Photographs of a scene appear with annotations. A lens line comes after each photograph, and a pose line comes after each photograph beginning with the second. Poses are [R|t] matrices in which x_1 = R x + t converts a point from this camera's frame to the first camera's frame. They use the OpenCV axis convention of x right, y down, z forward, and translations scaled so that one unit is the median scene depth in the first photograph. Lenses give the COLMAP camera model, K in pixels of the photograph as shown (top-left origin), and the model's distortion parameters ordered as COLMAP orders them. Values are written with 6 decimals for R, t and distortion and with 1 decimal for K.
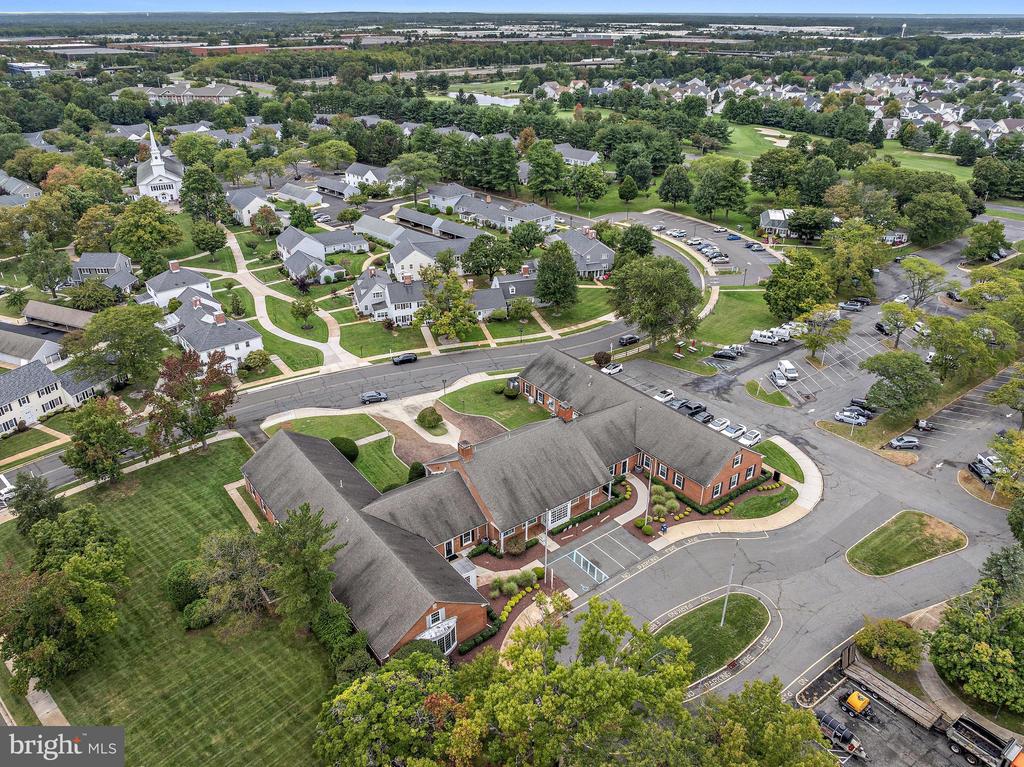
lens RADIAL K [[719.9, 0, 512.0], [0, 719.9, 383.5], [0, 0, 1]] dist [-0.000437, -0.000287]
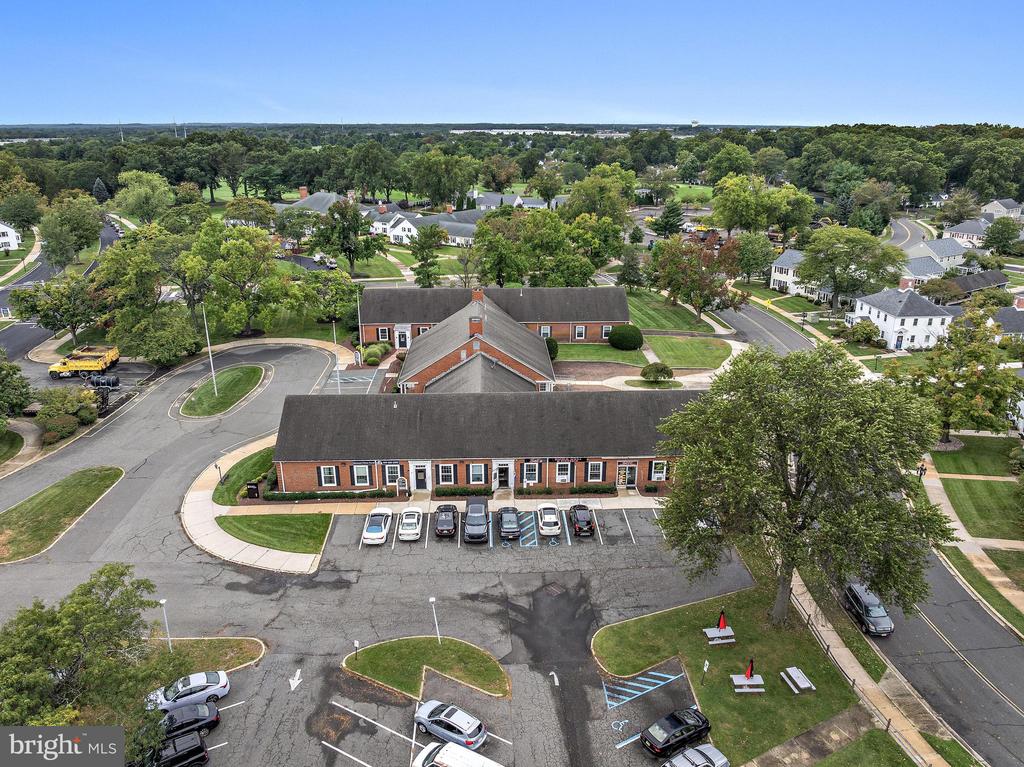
lens RADIAL K [[719.9, 0, 512.0], [0, 719.9, 383.5], [0, 0, 1]] dist [-0.000437, -0.000287]
pose [[-0.560897, 0.288743, -0.775901, 0.644420], [-0.375872, 0.746230, 0.549419, -0.348530], [0.737641, 0.599807, -0.310028, 1.191288]]
